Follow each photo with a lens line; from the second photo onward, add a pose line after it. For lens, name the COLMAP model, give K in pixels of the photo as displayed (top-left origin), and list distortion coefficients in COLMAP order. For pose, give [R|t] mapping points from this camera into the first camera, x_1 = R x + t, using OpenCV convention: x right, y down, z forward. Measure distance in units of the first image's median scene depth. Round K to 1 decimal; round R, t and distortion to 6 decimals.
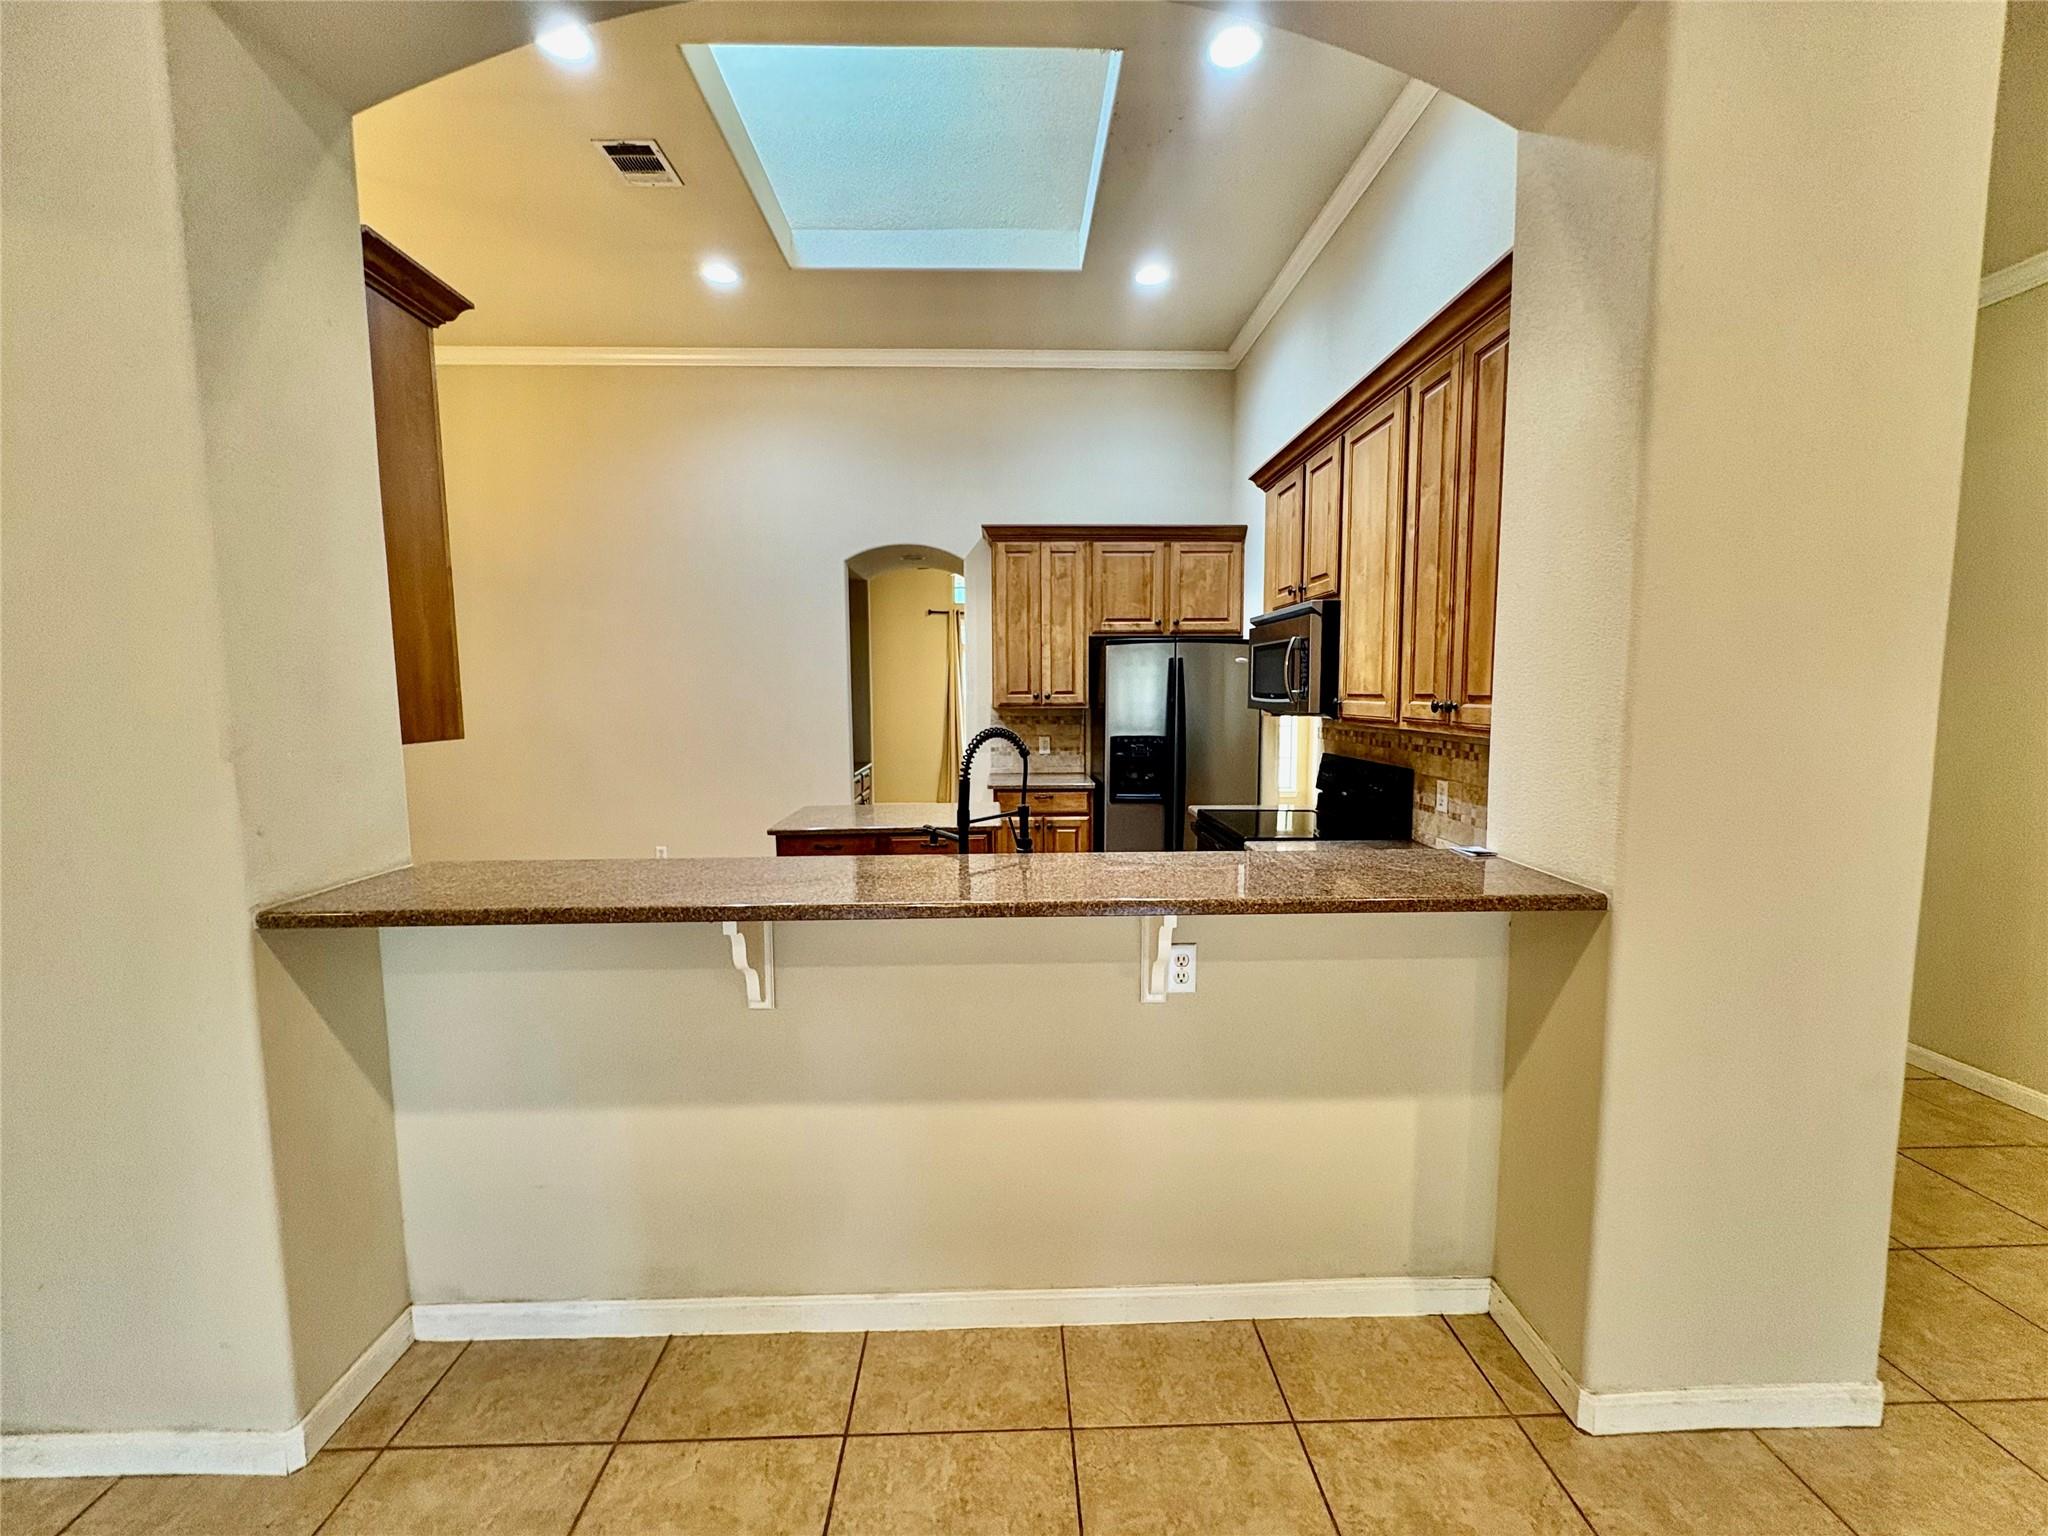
lens RADIAL K [[820.6, 0, 1022.2], [0, 820.6, 764.6], [0, 0, 1]] dist [0.000229, 0.000018]
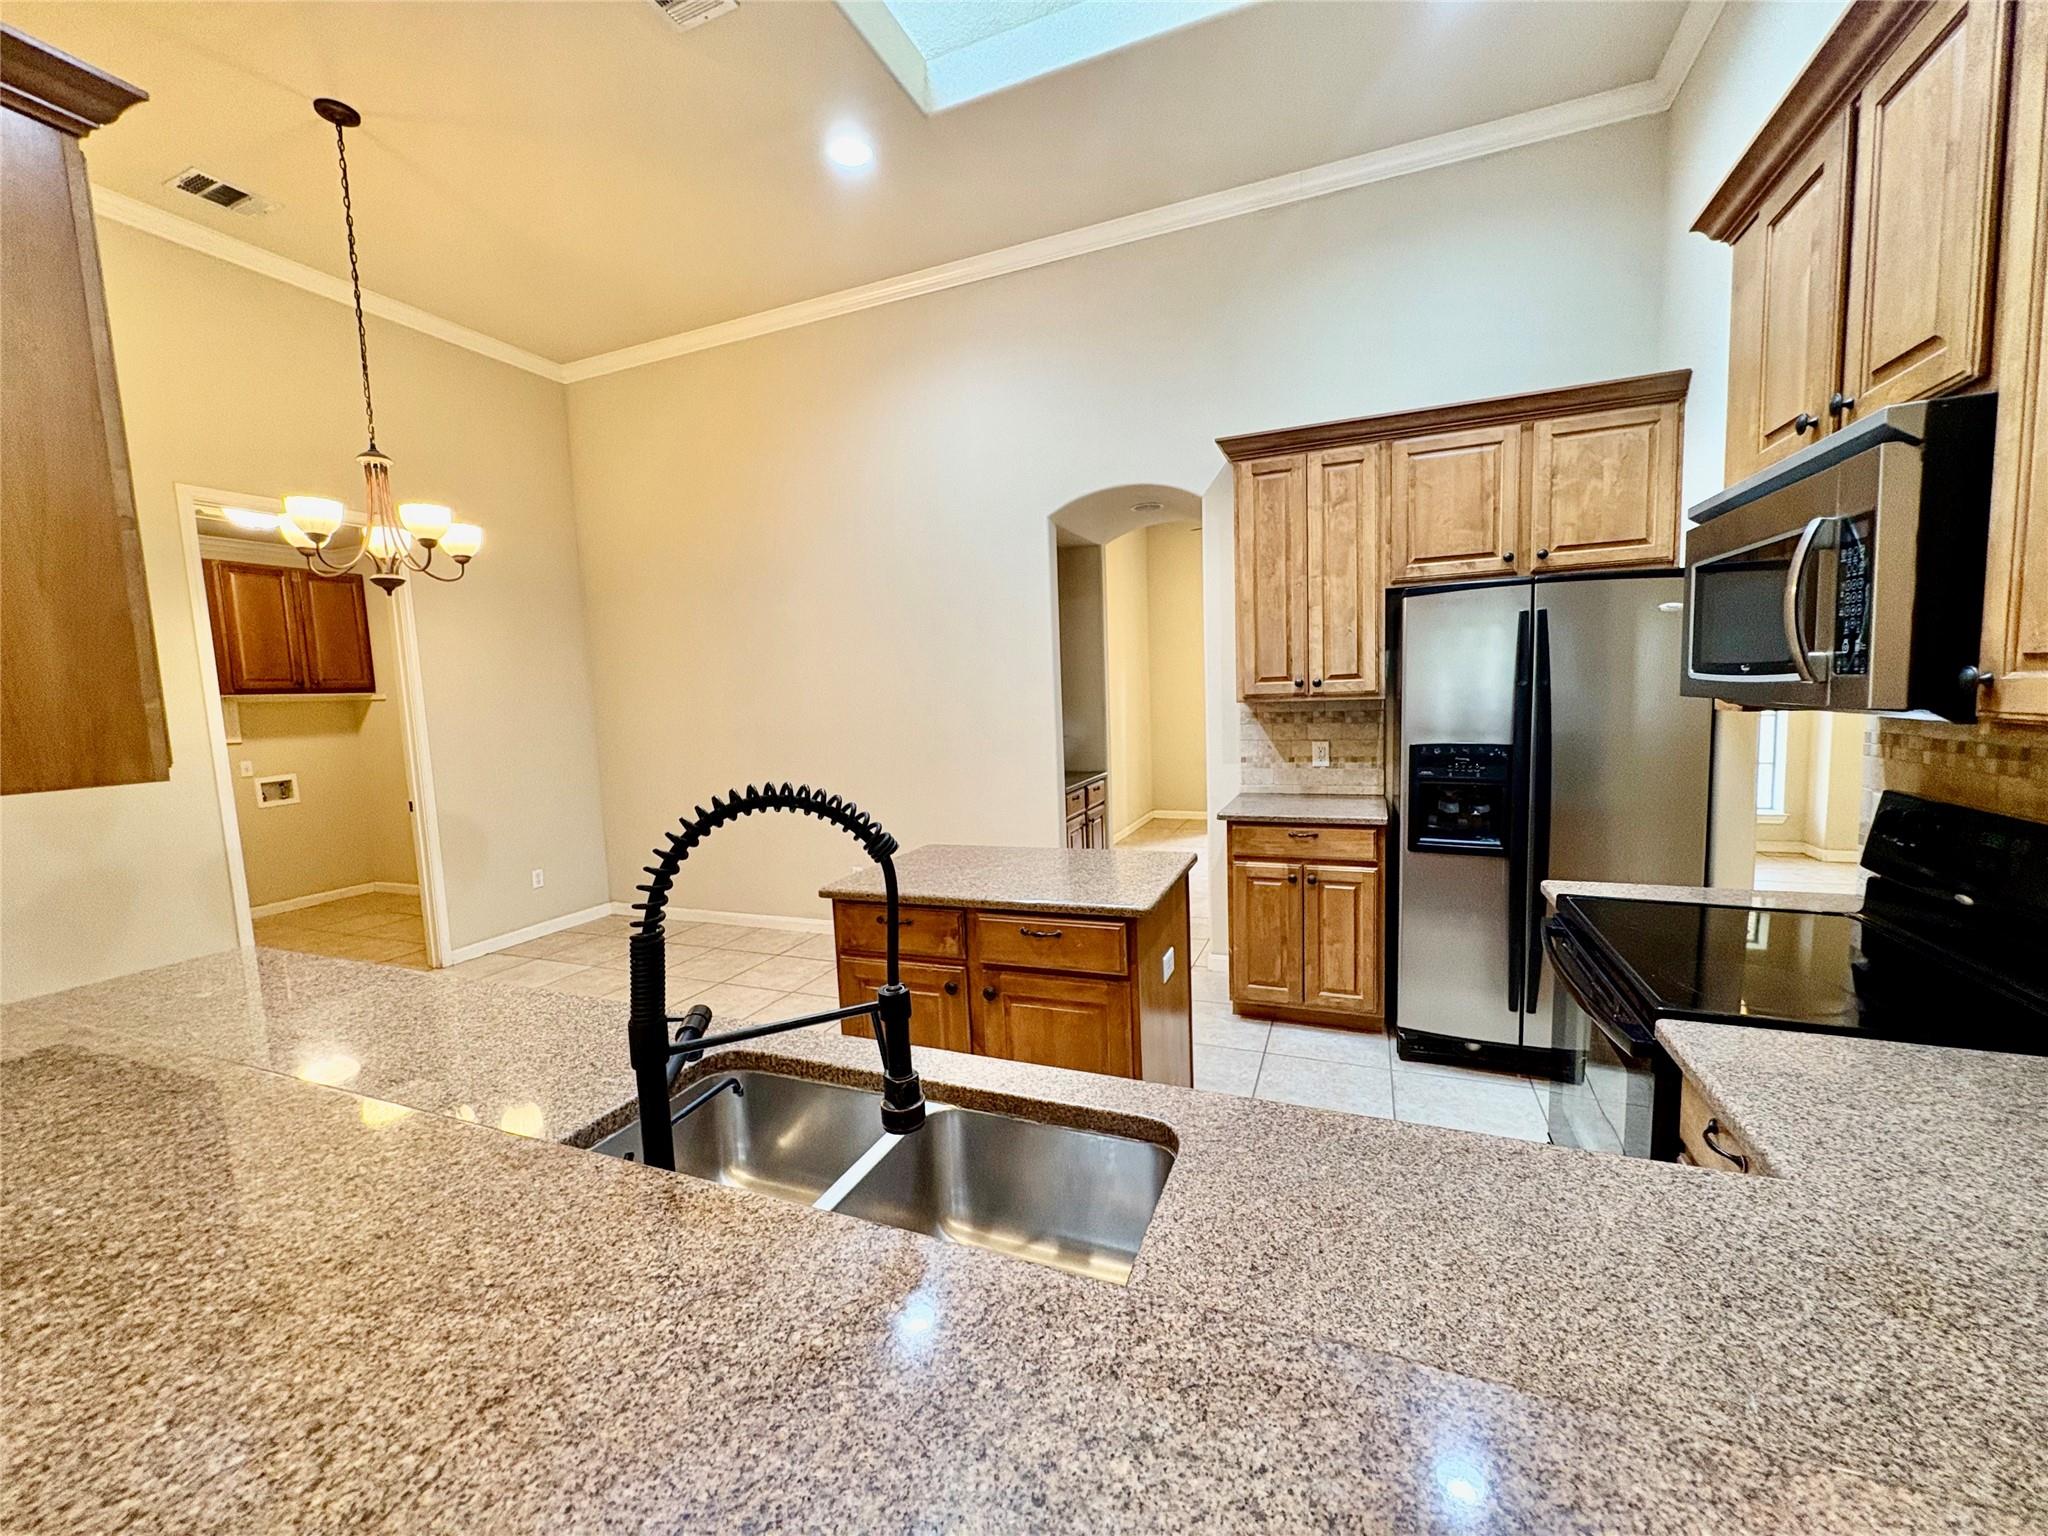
lens RADIAL K [[820.6, 0, 1022.1], [0, 820.6, 767.1], [0, 0, 1]] dist [0.000229, 0.000018]
pose [[0.912920, 0.009916, -0.408017, 0.089914], [-0.004156, 0.999879, 0.015002, -0.024699], [0.408117, -0.011999, 0.912851, 0.301994]]
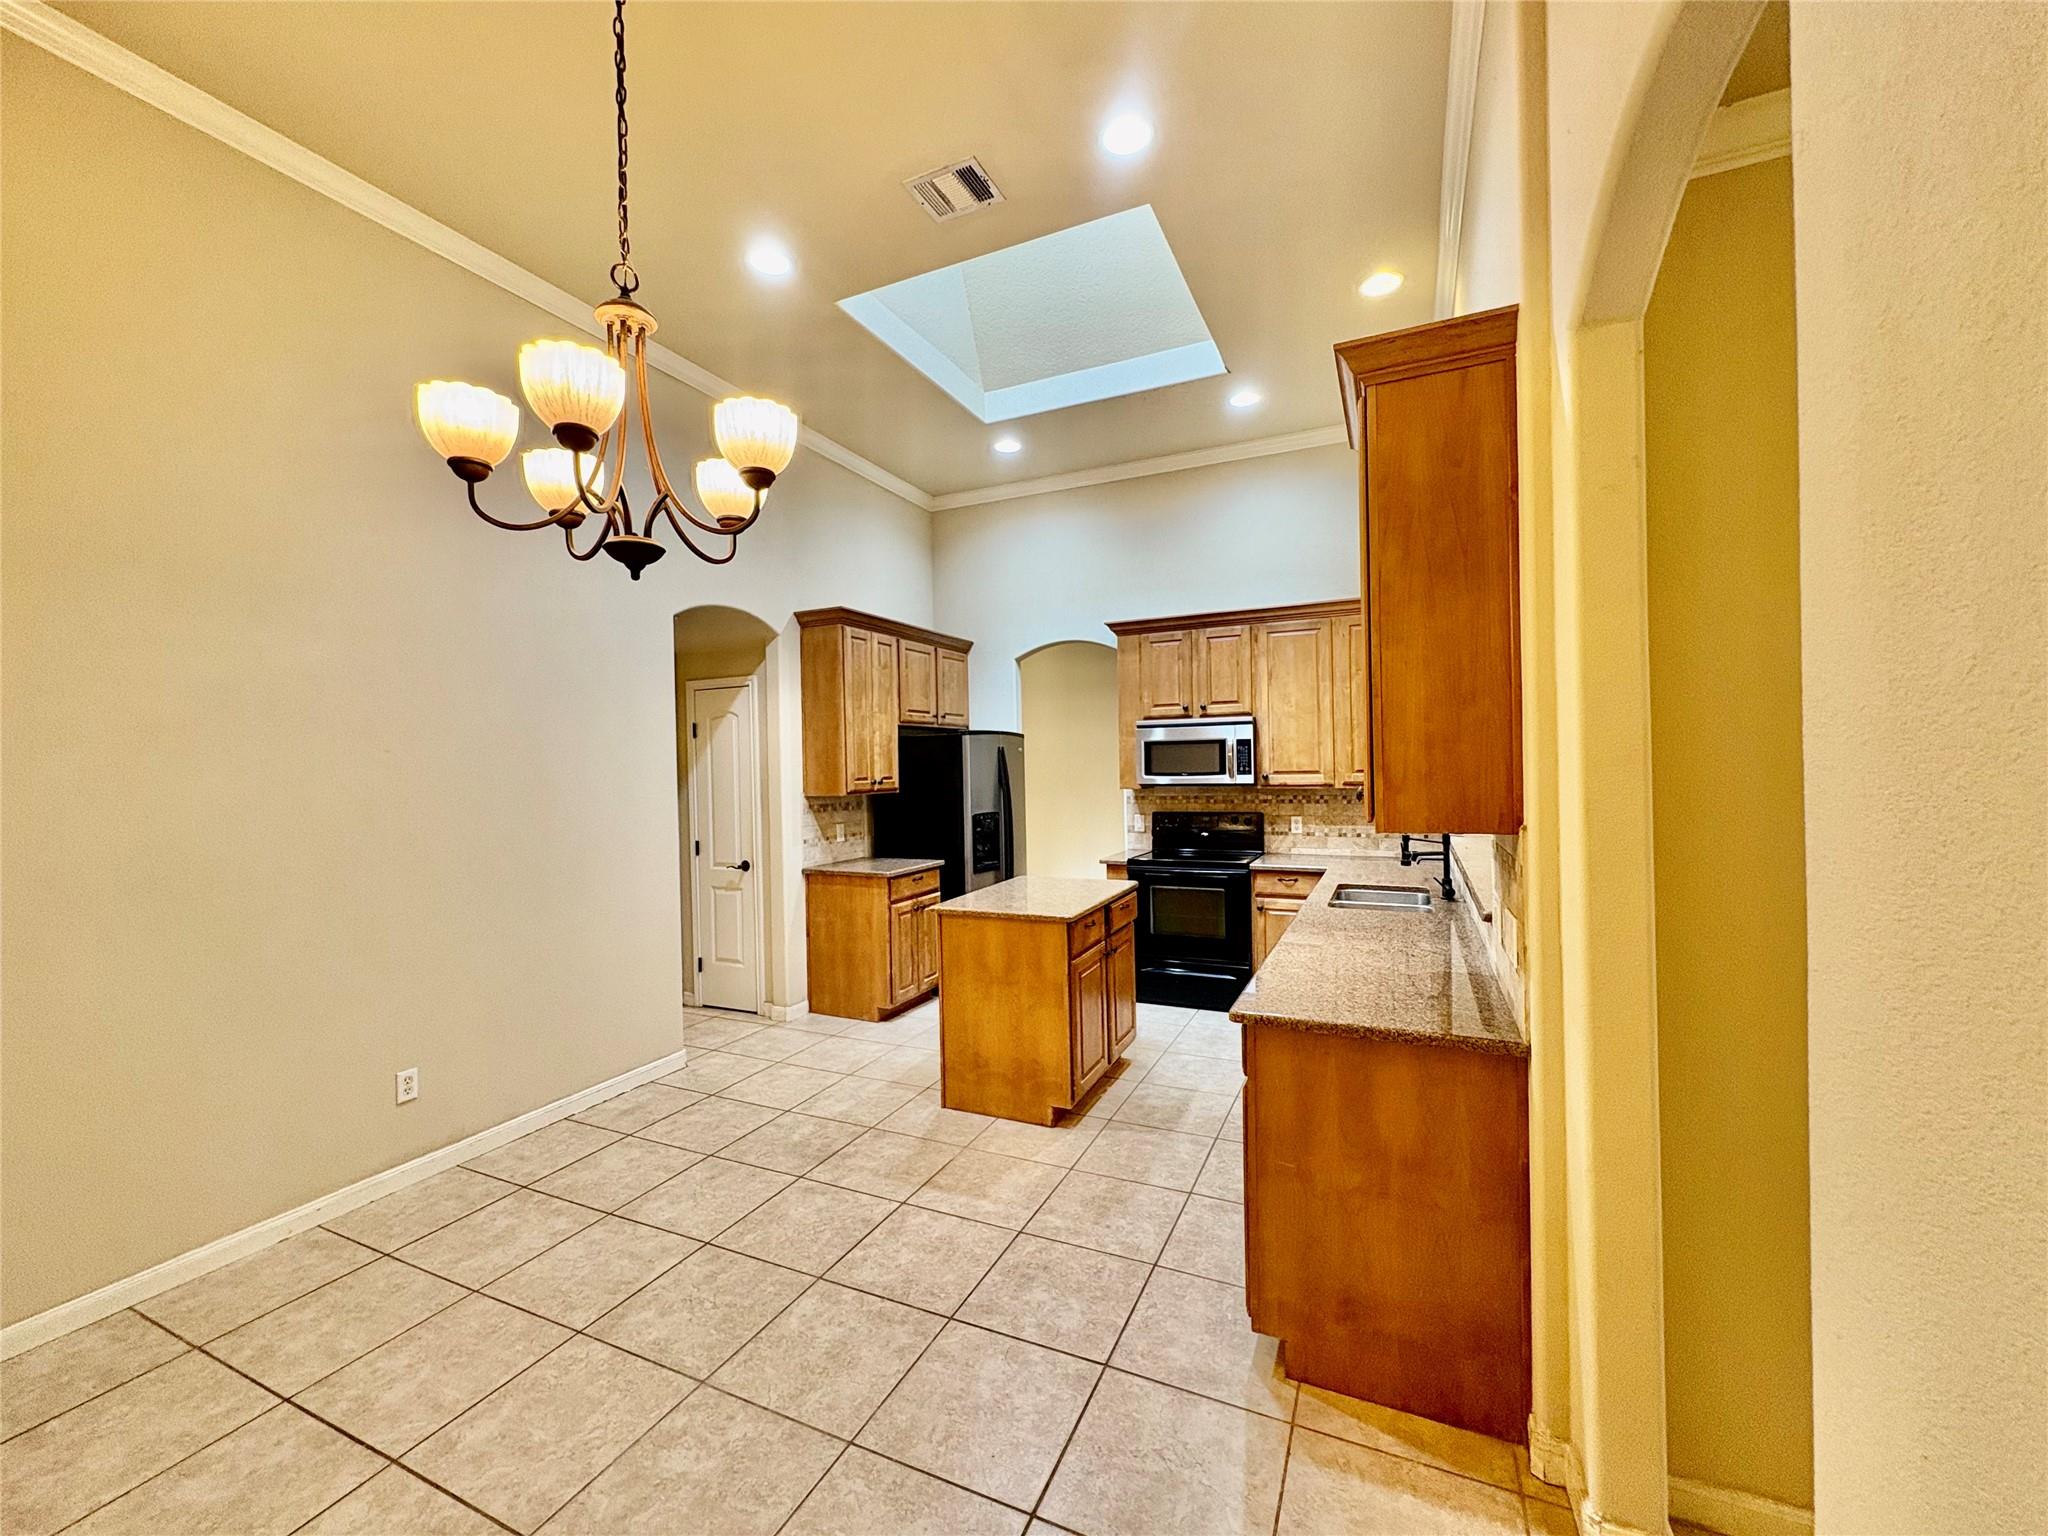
lens RADIAL K [[820.6, 0, 1020.9], [0, 820.6, 764.7], [0, 0, 1]] dist [0.000229, 0.000018]
pose [[0.451934, -0.004674, 0.892039, -0.840296], [0.098107, 0.994181, -0.044495, -0.044719], [-0.886640, 0.107624, 0.449763, 0.408291]]
